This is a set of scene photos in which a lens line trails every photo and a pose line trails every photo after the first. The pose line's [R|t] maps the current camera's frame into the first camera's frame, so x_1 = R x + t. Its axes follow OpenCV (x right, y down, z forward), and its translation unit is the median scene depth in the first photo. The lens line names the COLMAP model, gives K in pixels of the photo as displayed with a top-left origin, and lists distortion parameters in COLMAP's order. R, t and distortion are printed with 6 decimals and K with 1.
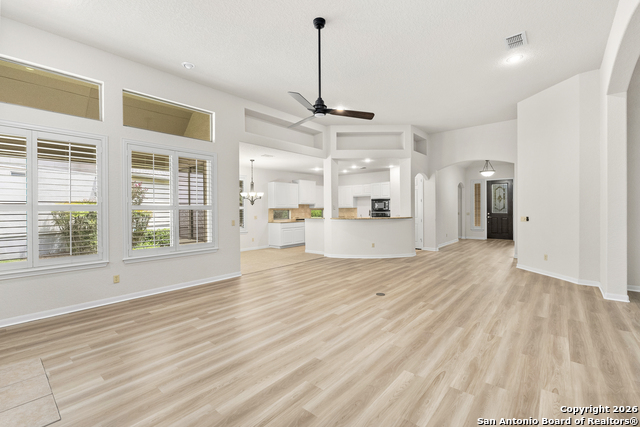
lens RADIAL K [[285.5, 0, 314.4], [0, 285.5, 208.4], [0, 0, 1]] dist [-0.005970, 0.001508]
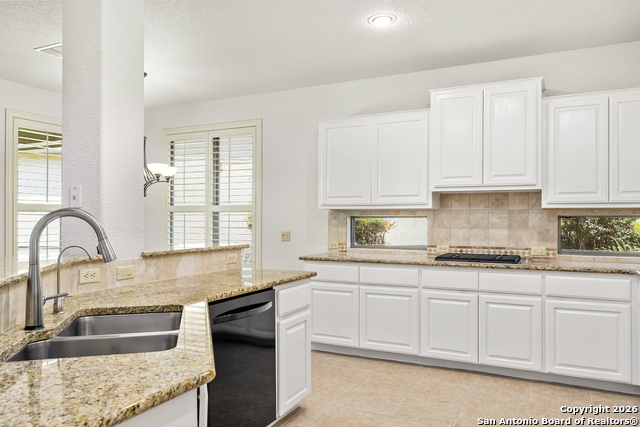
lens RADIAL K [[469.1, 0, 316.9], [0, 469.1, 216.1], [0, 0, 1]] dist [-0.011285, -0.001214]
pose [[0.257381, 0.005970, -0.966292, 0.403734], [-0.002642, 0.999982, 0.005475, 0.004990], [0.966306, 0.001144, 0.257392, 1.061543]]
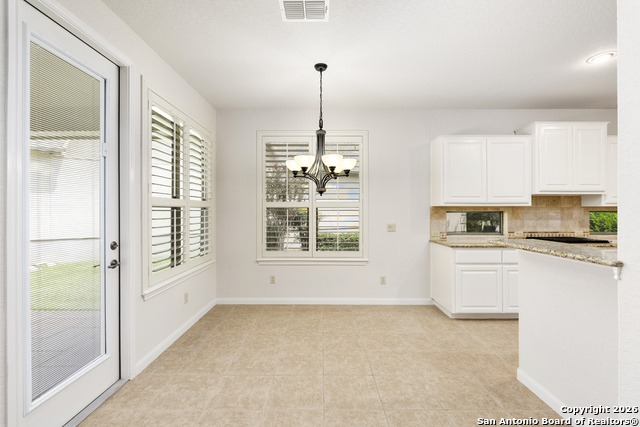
lens RADIAL K [[285.5, 0, 317.9], [0, 285.5, 207.9], [0, 0, 1]] dist [-0.005970, 0.001508]
pose [[0.657110, 0.003448, -0.753787, 0.044642], [-0.005292, 0.999986, -0.000039, 0.003509], [0.753776, 0.004015, 0.657119, 0.766985]]
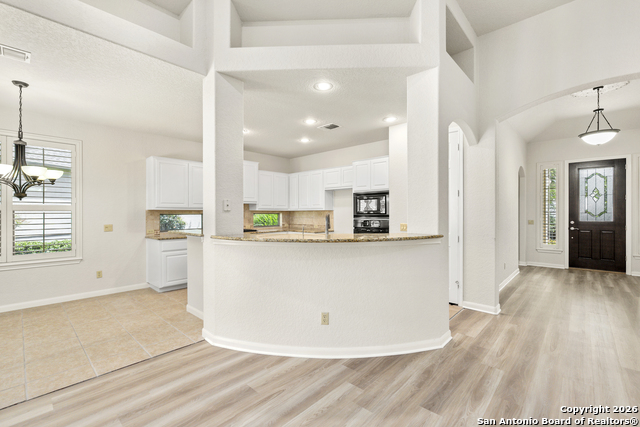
lens RADIAL K [[285.5, 0, 321.7], [0, 285.5, 212.2], [0, 0, 1]] dist [-0.005970, 0.001508]
pose [[0.999623, 0.005609, -0.026872, 0.199546], [-0.005658, 0.999982, -0.001772, 0.003836], [0.026862, 0.001923, 0.999637, 0.627852]]
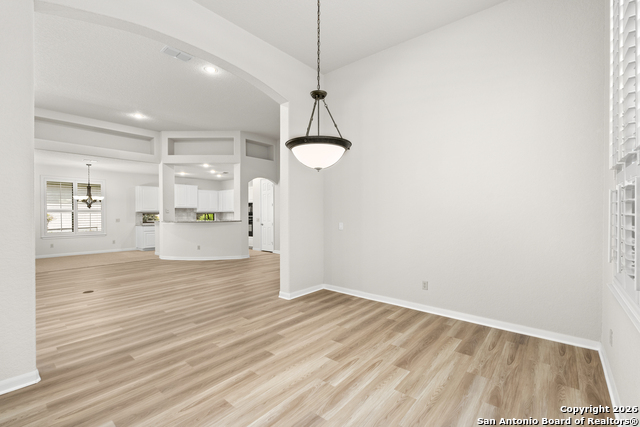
lens RADIAL K [[285.5, 0, 322.0], [0, 285.5, 215.8], [0, 0, 1]] dist [-0.005970, 0.001508]
pose [[0.999711, 0.005343, 0.023451, 0.594386], [-0.005556, 0.999944, 0.009016, 0.001446], [-0.023401, -0.009144, 0.999684, -0.040789]]
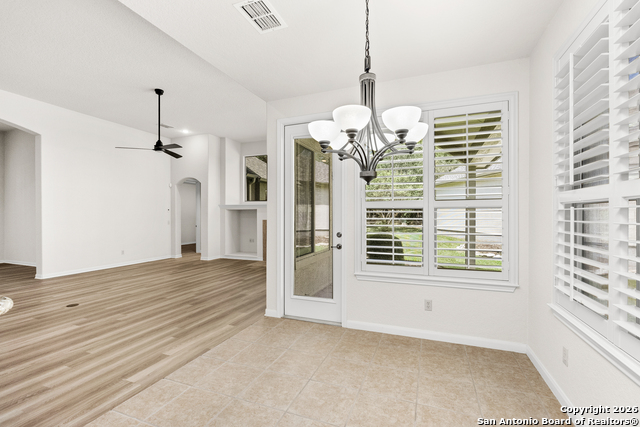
lens RADIAL K [[285.5, 0, 320.8], [0, 285.5, 217.3], [0, 0, 1]] dist [-0.005970, 0.001508]
pose [[-0.938610, 0.013978, -0.344698, -0.112626], [0.011310, 0.999889, 0.009748, 0.009970], [0.344796, 0.005251, -0.938663, 1.180006]]
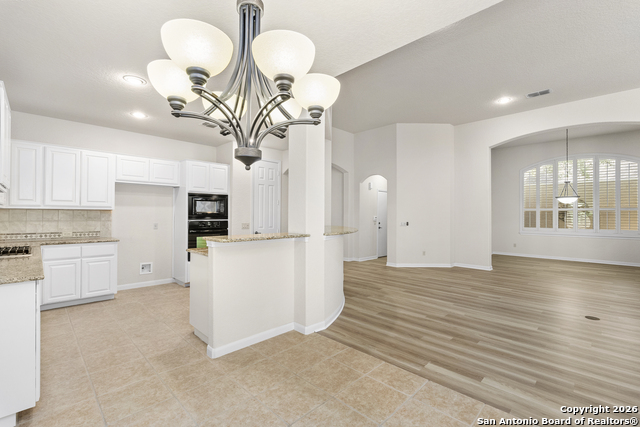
lens RADIAL K [[285.5, 0, 321.6], [0, 285.5, 211.8], [0, 0, 1]] dist [-0.005970, 0.001508]
pose [[0.057151, 0.020330, 0.998158, -0.348952], [-0.006276, 0.999780, -0.020004, 0.009601], [-0.998346, -0.005121, 0.057267, 0.956869]]
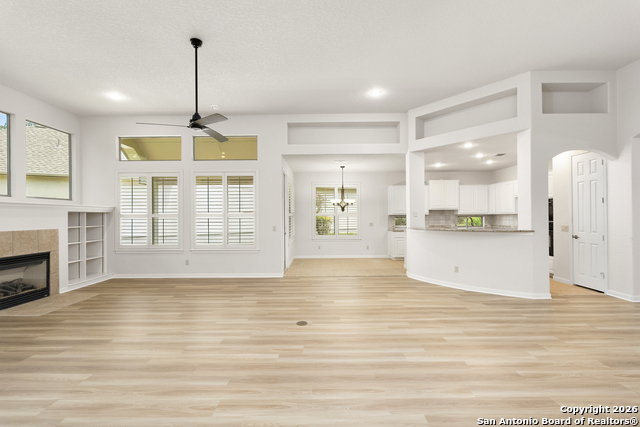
lens RADIAL K [[285.5, 0, 315.8], [0, 285.5, 218.9], [0, 0, 1]] dist [-0.005970, 0.001508]
pose [[0.645944, 0.010251, -0.763316, 0.482735], [0.003445, 0.999861, 0.016343, -0.004031], [0.763377, -0.013187, 0.645818, 0.283389]]
